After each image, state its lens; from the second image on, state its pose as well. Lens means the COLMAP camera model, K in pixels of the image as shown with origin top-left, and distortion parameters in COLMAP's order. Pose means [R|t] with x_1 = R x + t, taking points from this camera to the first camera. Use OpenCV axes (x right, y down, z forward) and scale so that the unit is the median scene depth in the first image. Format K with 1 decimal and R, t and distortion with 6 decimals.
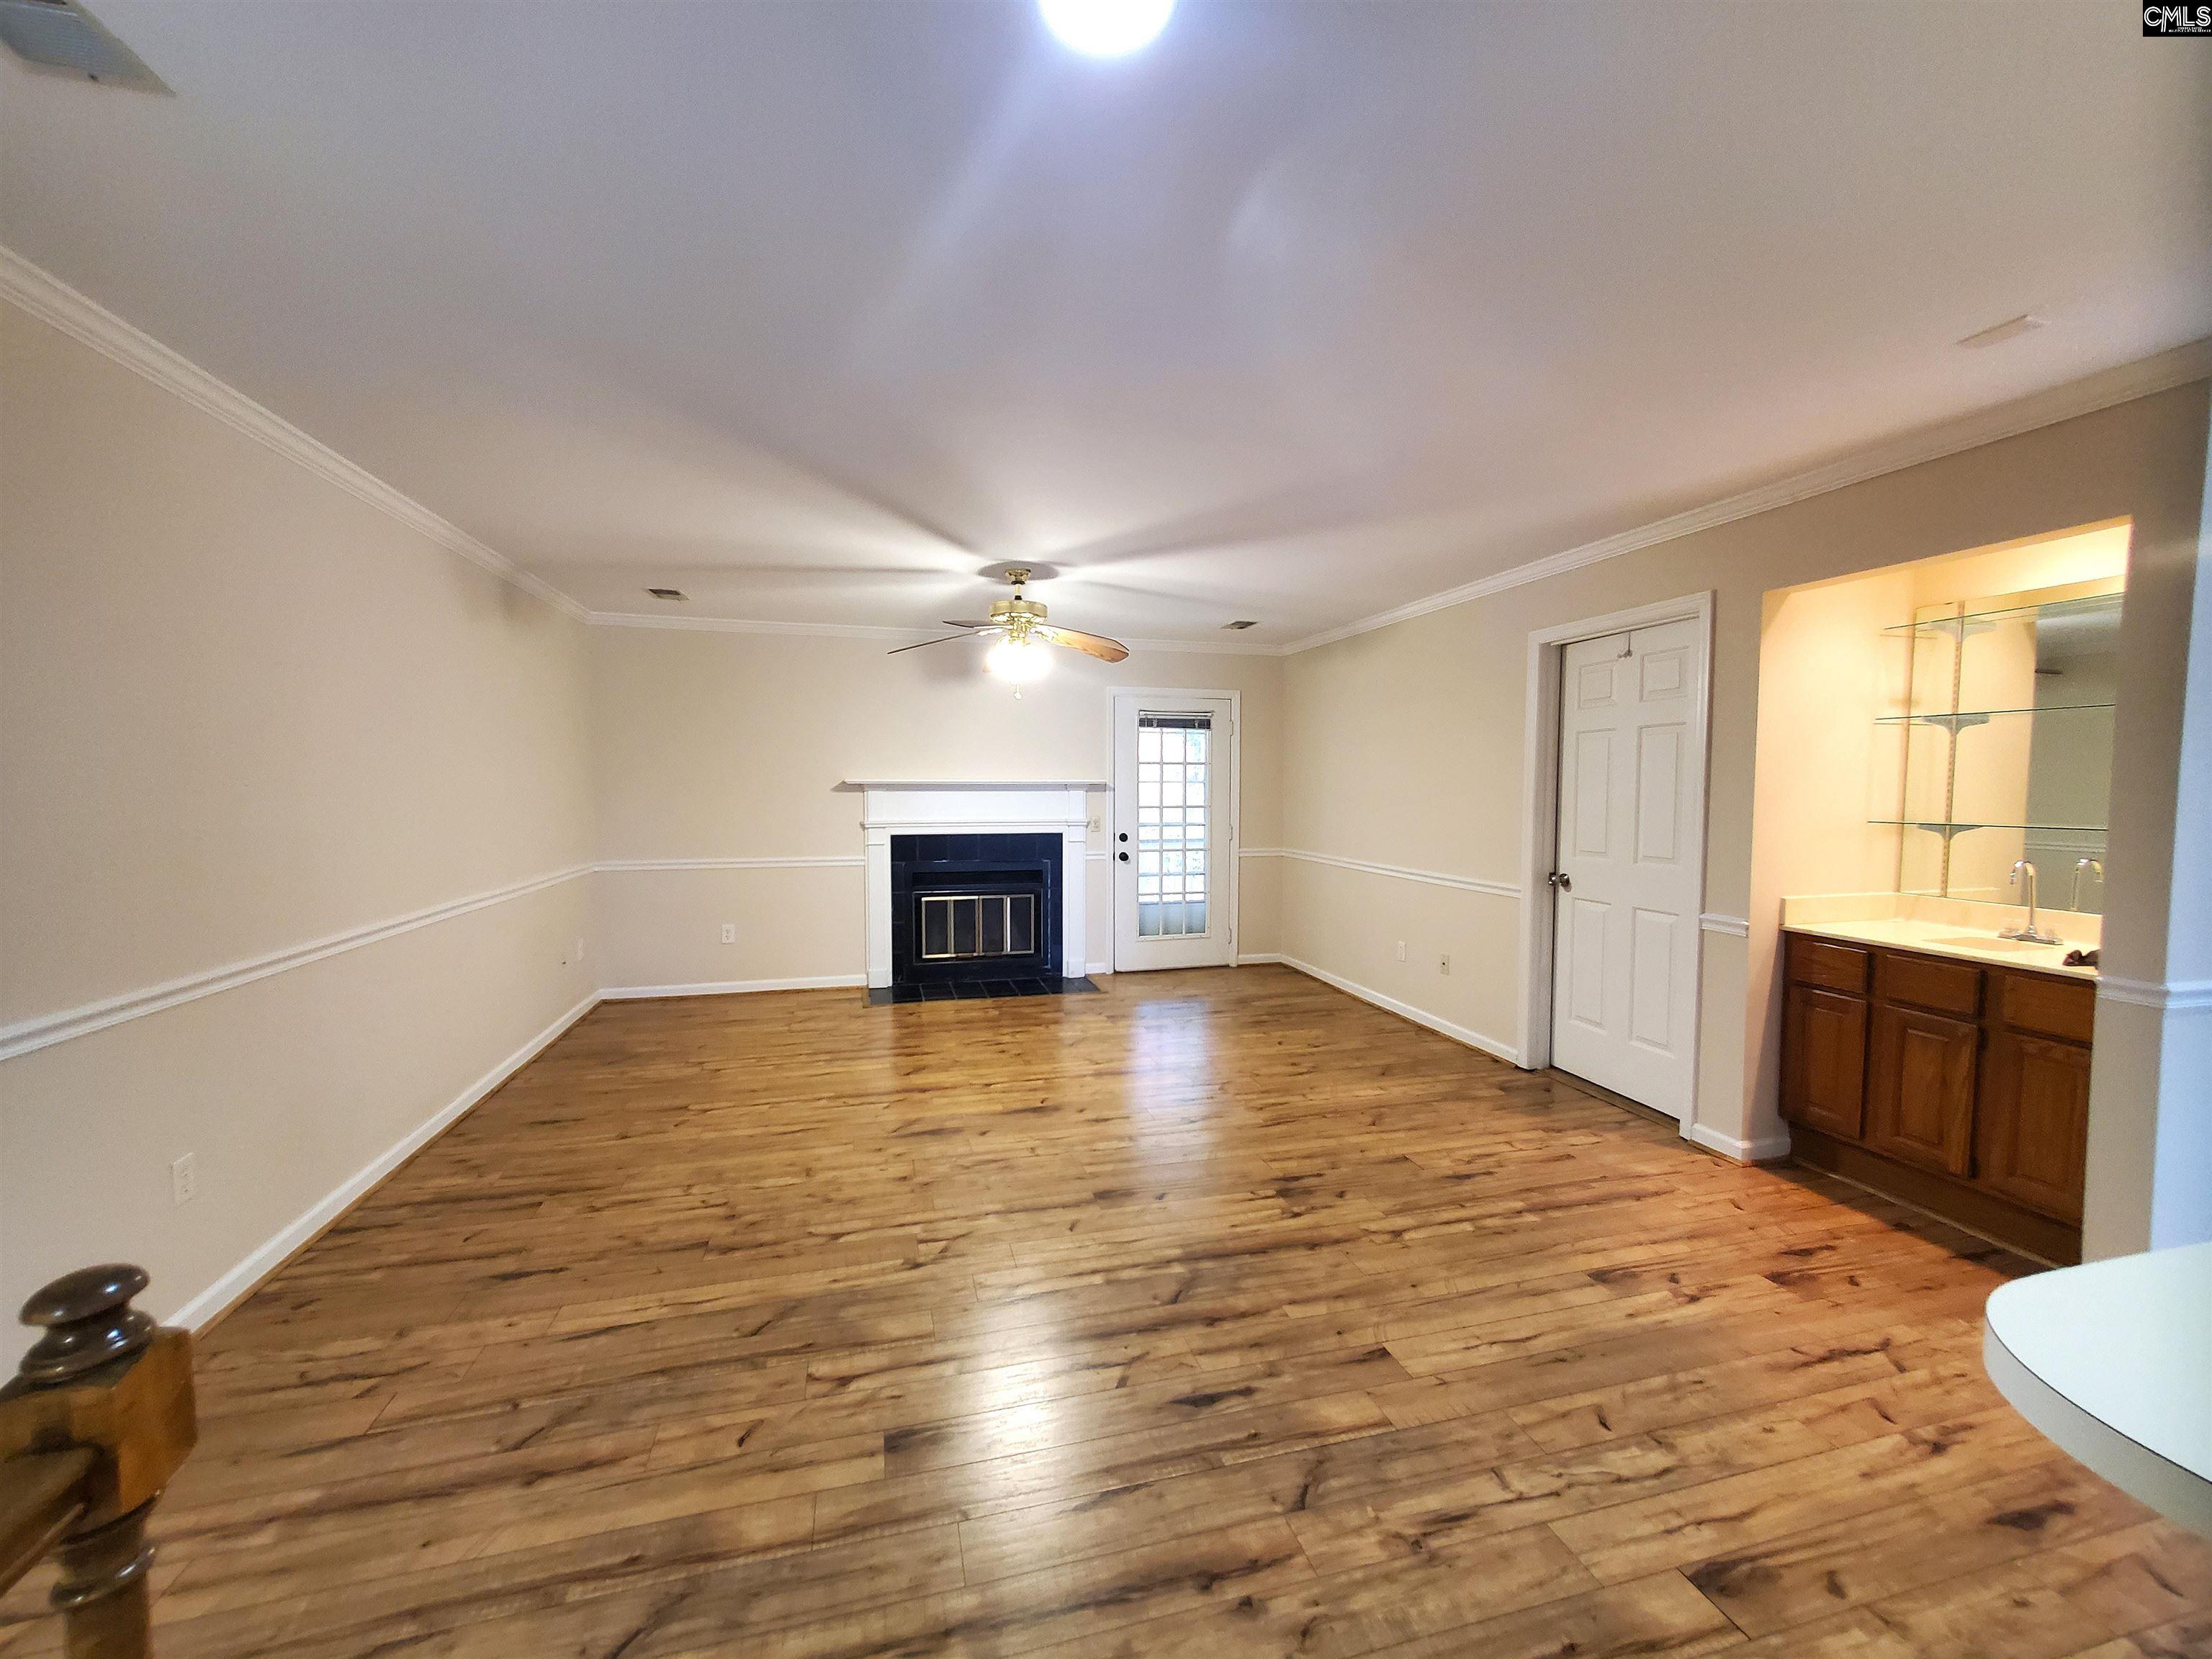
lens RADIAL K [[870.5, 0, 1099.0], [0, 870.5, 831.9], [0, 0, 1]] dist [0.009635, 0.000135]
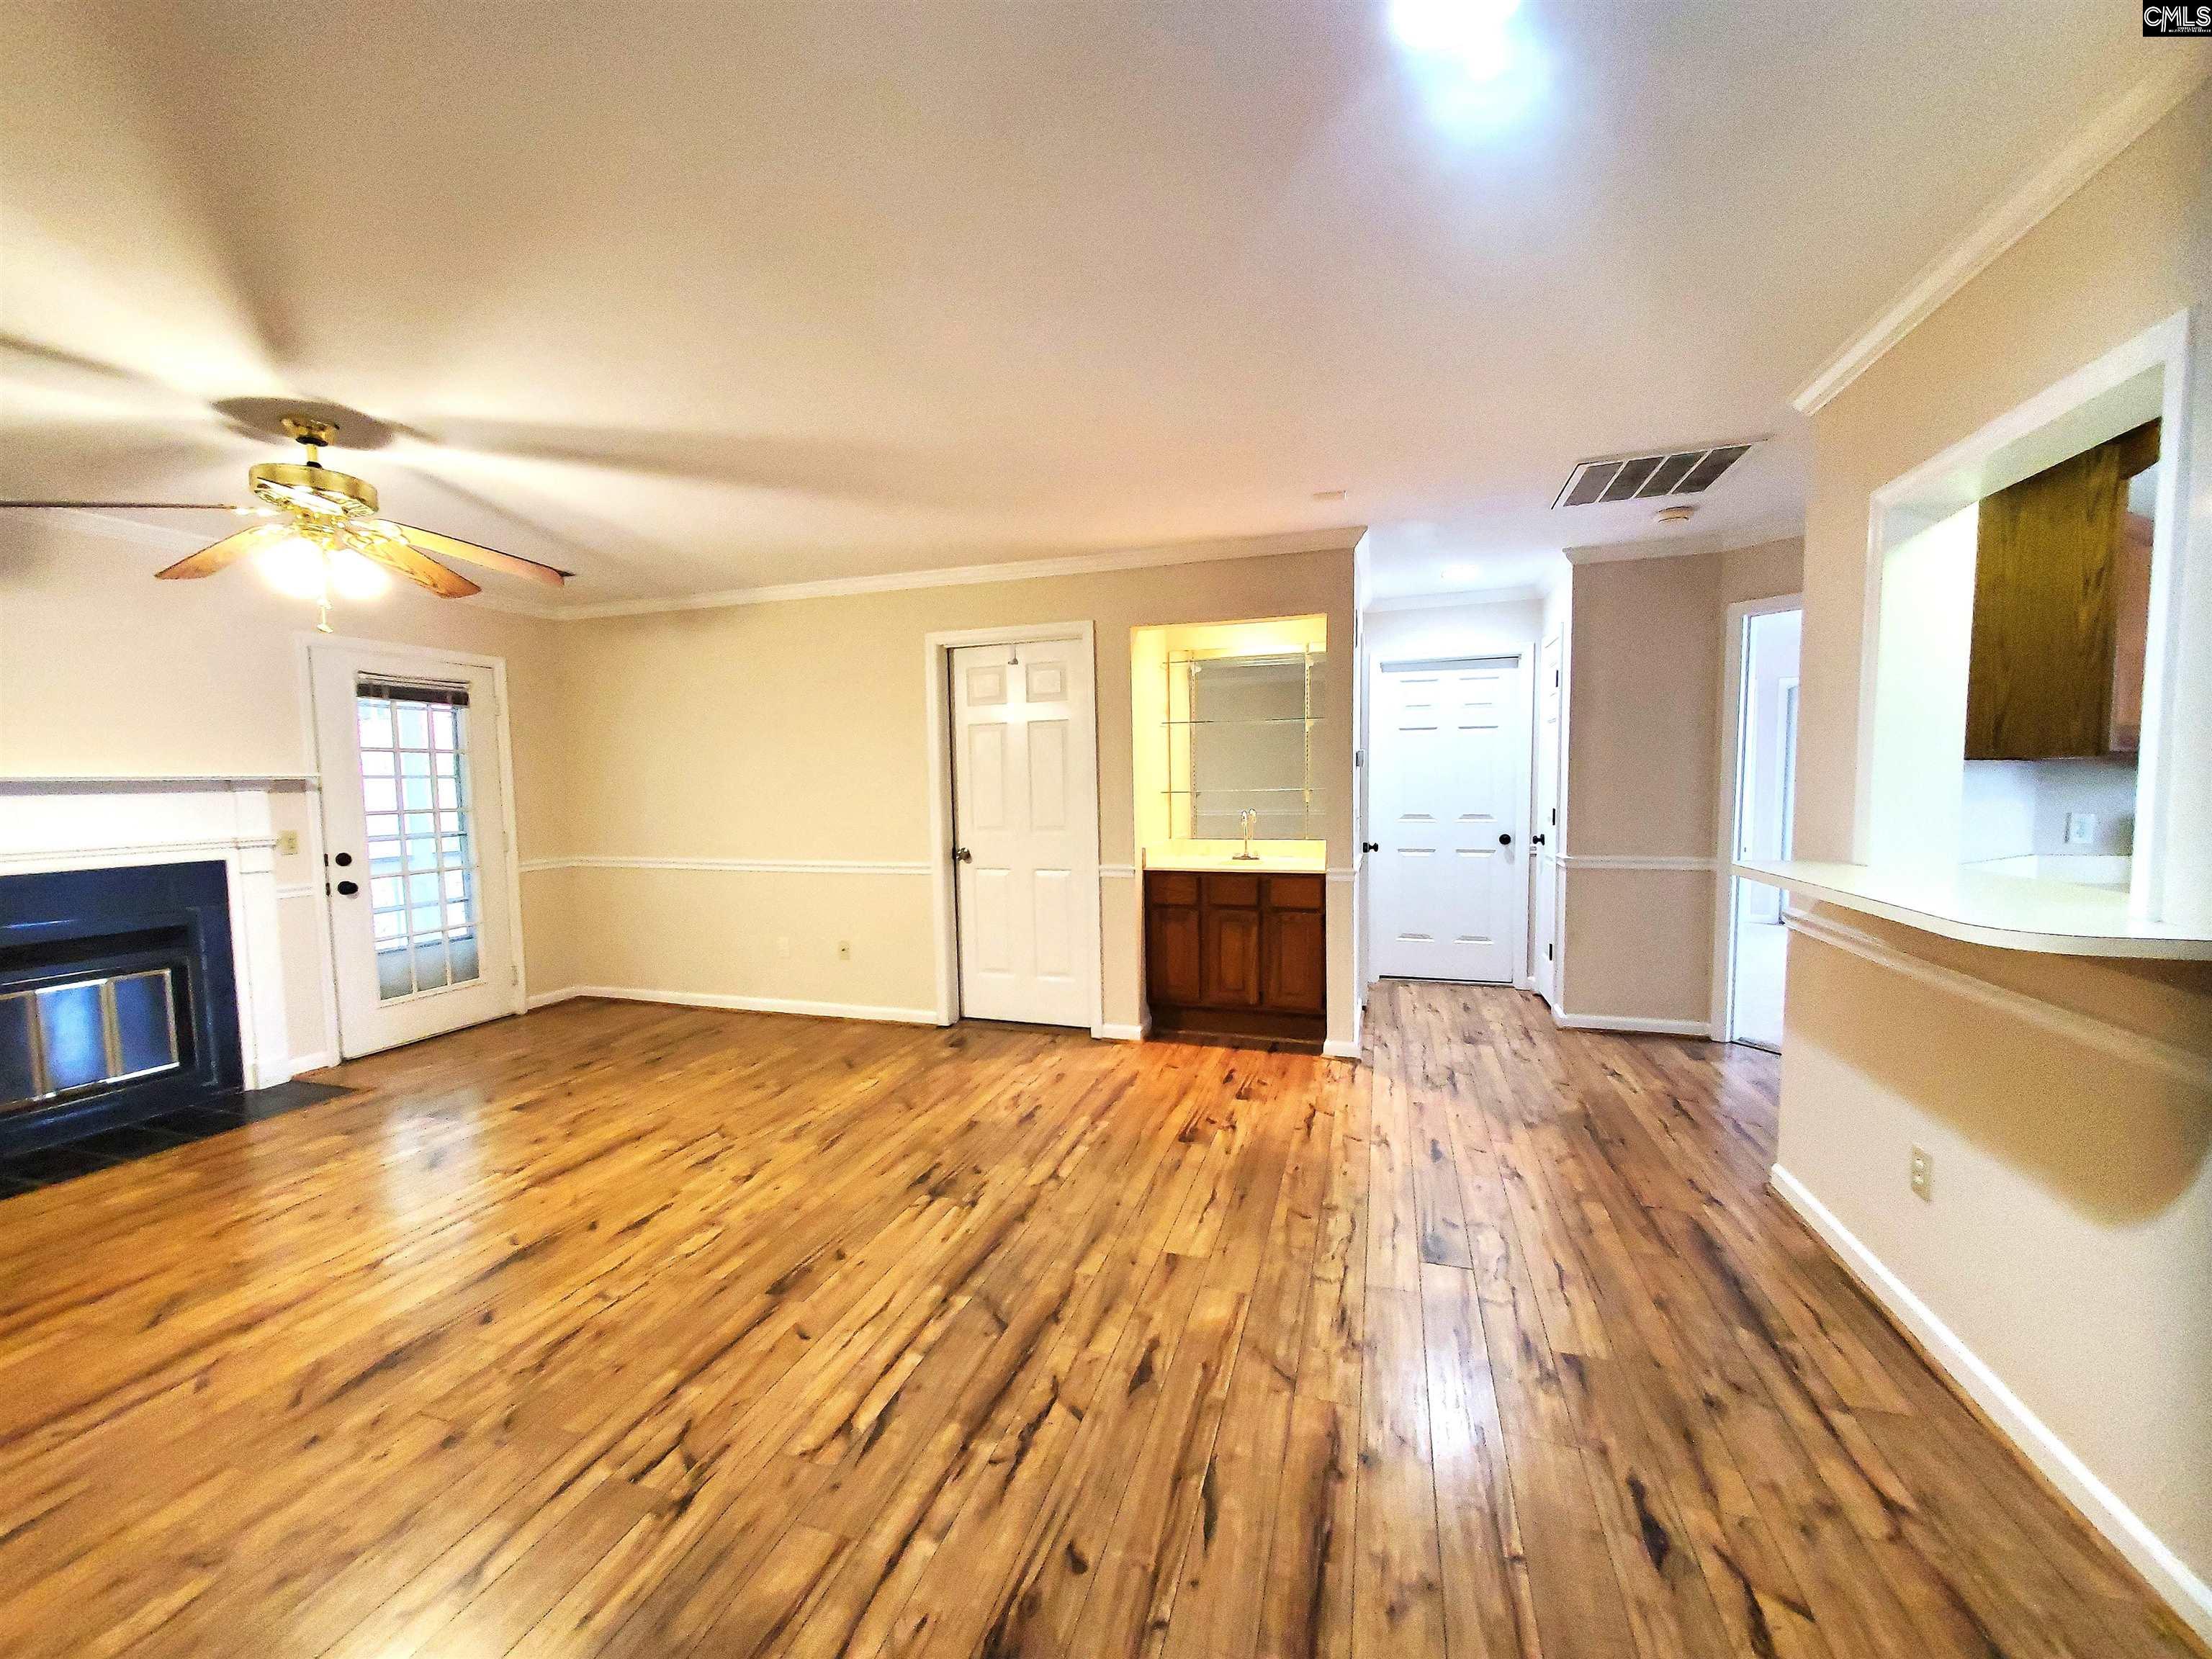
lens RADIAL K [[870.7, 0, 1086.5], [0, 870.7, 836.5], [0, 0, 1]] dist [0.005409, 0.000226]
pose [[0.552070, -0.064151, 0.831327, -0.417539], [0.063237, 0.997386, 0.034970, 0.002537], [-0.831397, 0.033265, 0.554683, 0.288961]]
